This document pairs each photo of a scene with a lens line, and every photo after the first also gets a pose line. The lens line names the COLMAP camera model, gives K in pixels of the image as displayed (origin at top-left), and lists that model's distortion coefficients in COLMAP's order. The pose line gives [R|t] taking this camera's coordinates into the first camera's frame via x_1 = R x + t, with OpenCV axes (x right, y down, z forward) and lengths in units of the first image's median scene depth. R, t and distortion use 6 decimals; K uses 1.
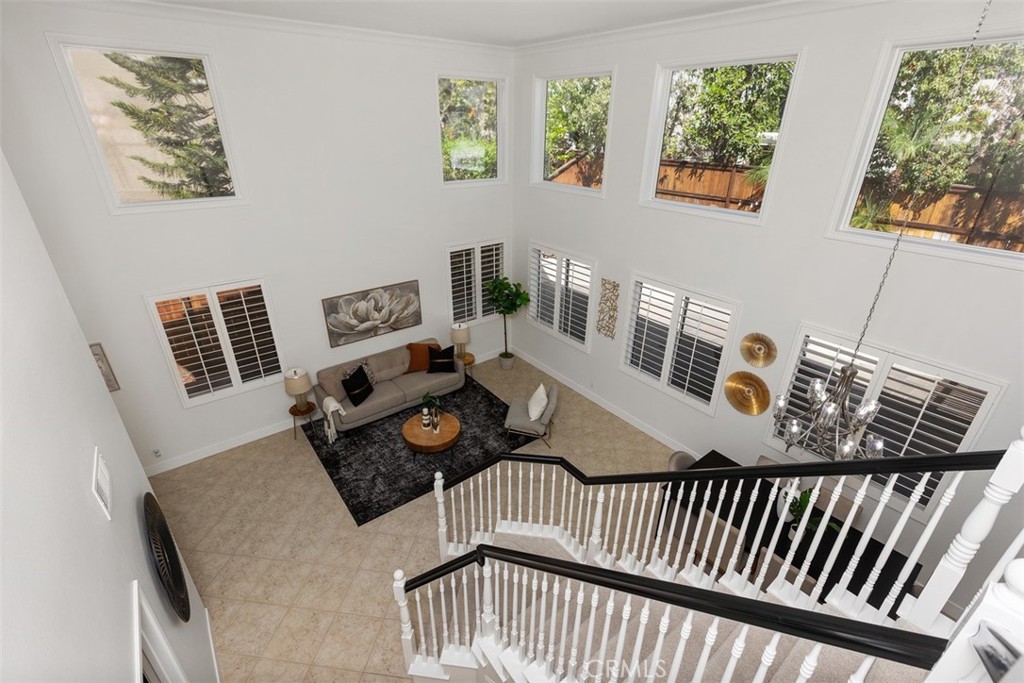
lens RADIAL K [[452.9, 0, 512.0], [0, 452.9, 341.5], [0, 0, 1]] dist [-0.000958, -0.000130]
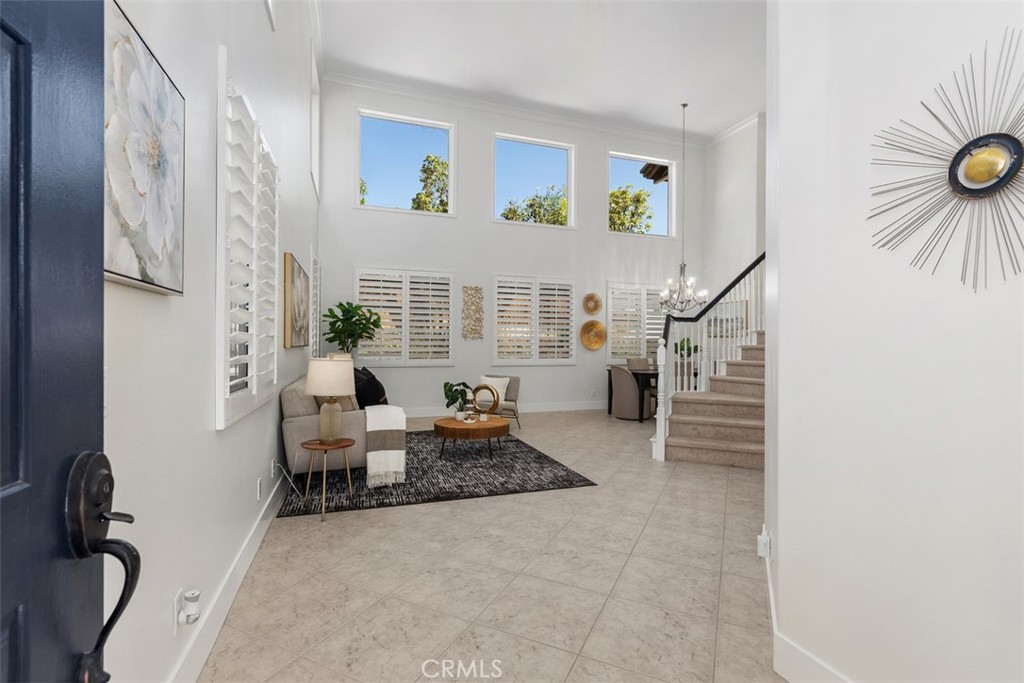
lens RADIAL K [[456.0, 0, 515.6], [0, 456.0, 340.4], [0, 0, 1]] dist [0.002076, -0.000181]
pose [[0.315910, 0.006228, 0.948769, -0.797408], [0.404809, 0.903508, -0.140720, 0.183344], [-0.858097, 0.428525, 0.282906, 0.593361]]
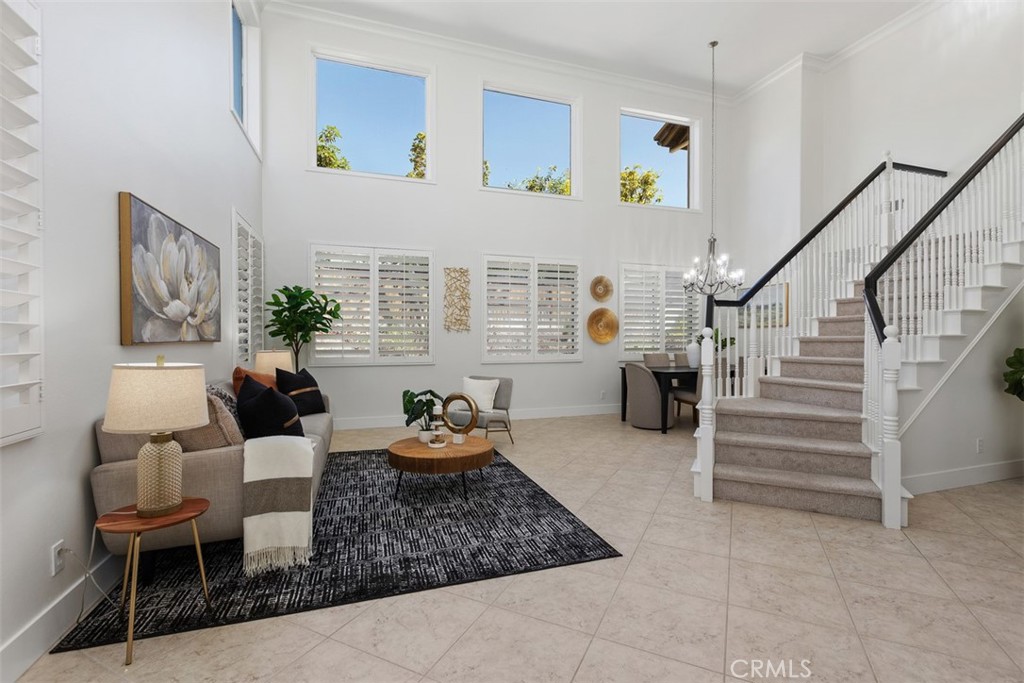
lens RADIAL K [[456.0, 0, 515.6], [0, 456.0, 340.4], [0, 0, 1]] dist [0.002076, -0.000181]
pose [[0.322583, -0.009121, 0.946497, -0.605215], [0.409885, 0.902682, -0.130998, 0.165874], [-0.853191, 0.430212, 0.294929, 0.633209]]
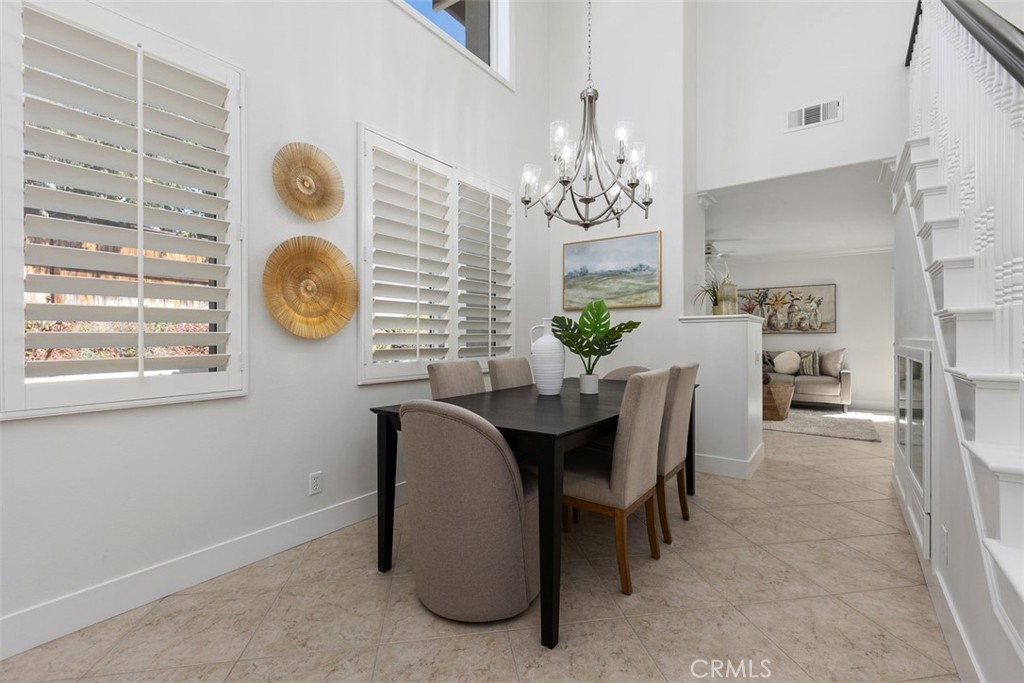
lens RADIAL K [[456.0, 0, 515.6], [0, 456.0, 340.4], [0, 0, 1]] dist [0.002076, -0.000181]
pose [[-0.287199, -0.012613, 0.957788, 0.022226], [0.411741, 0.901197, 0.135331, 0.137910], [-0.864862, 0.433227, -0.253630, 0.723993]]
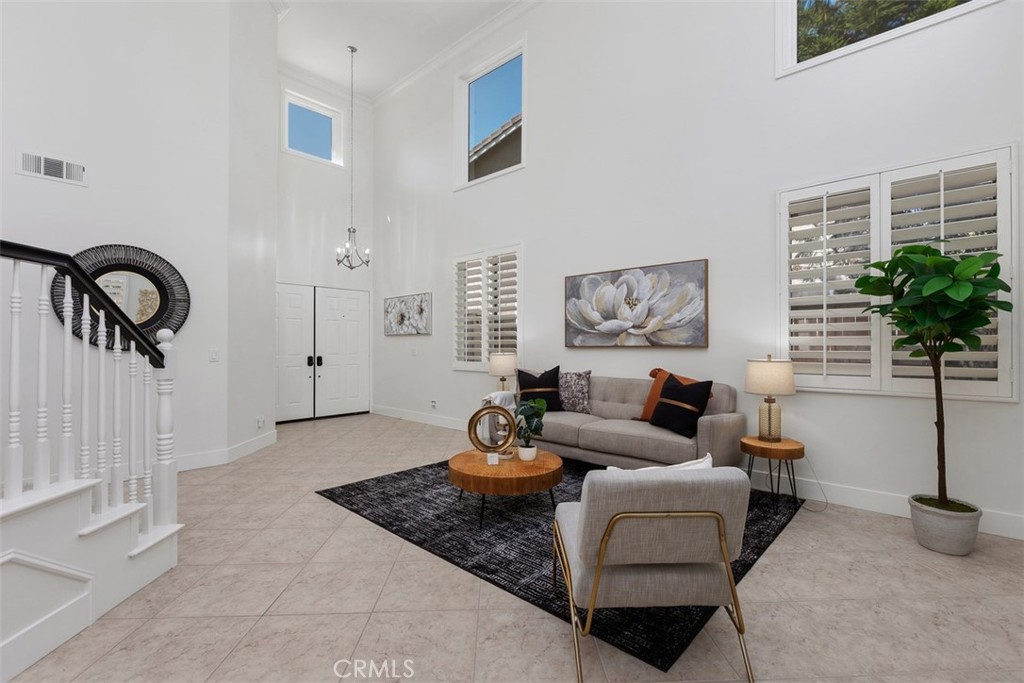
lens RADIAL K [[456.0, 0, 515.6], [0, 456.0, 340.4], [0, 0, 1]] dist [0.002076, -0.000181]
pose [[0.171852, -0.012397, -0.985045, 0.295741], [-0.425478, 0.900914, -0.085568, 0.097389], [0.888502, 0.433820, 0.149550, 0.787410]]
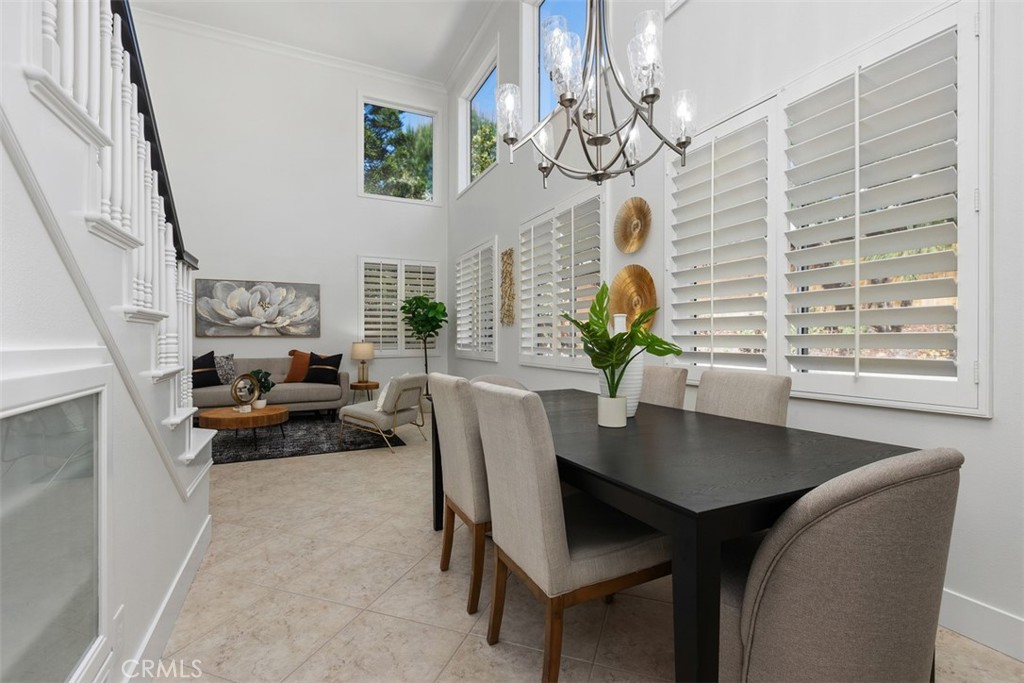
lens RADIAL K [[456.0, 0, 515.6], [0, 456.0, 340.4], [0, 0, 1]] dist [0.002076, -0.000181]
pose [[0.977329, -0.005700, -0.211652, 0.380754], [-0.086103, 0.902545, -0.421898, 0.328804], [0.193430, 0.430557, 0.881593, 0.331325]]
